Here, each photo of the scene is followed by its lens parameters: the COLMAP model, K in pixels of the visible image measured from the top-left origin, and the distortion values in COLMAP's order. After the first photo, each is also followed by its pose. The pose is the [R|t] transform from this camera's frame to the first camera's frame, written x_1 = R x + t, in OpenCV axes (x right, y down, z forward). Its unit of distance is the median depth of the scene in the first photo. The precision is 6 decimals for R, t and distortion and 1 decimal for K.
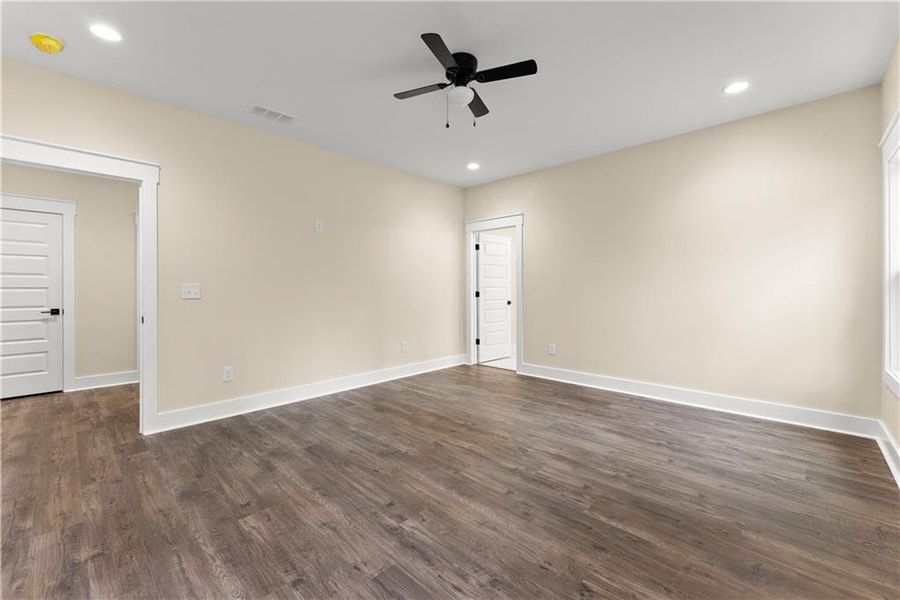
lens RADIAL K [[370.4, 0, 440.8], [0, 370.4, 291.9], [0, 0, 1]] dist [0.003121, -0.000482]
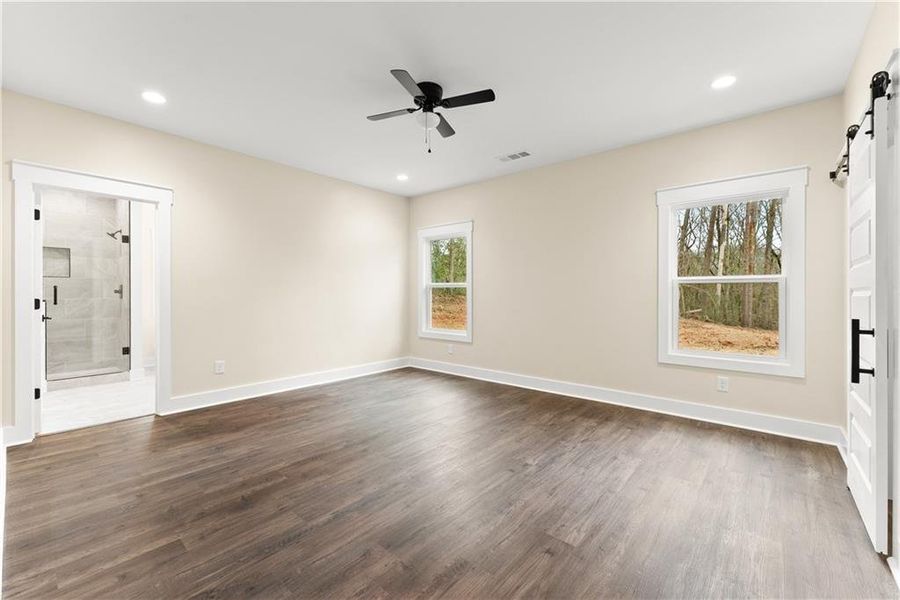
lens RADIAL K [[370.4, 0, 451.3], [0, 370.4, 298.1], [0, 0, 1]] dist [0.003121, -0.000482]
pose [[-0.064482, -0.007346, 0.997892, -0.846954], [0.005857, 0.999953, 0.007739, -0.005684], [-0.997902, 0.006344, -0.064436, 0.802031]]
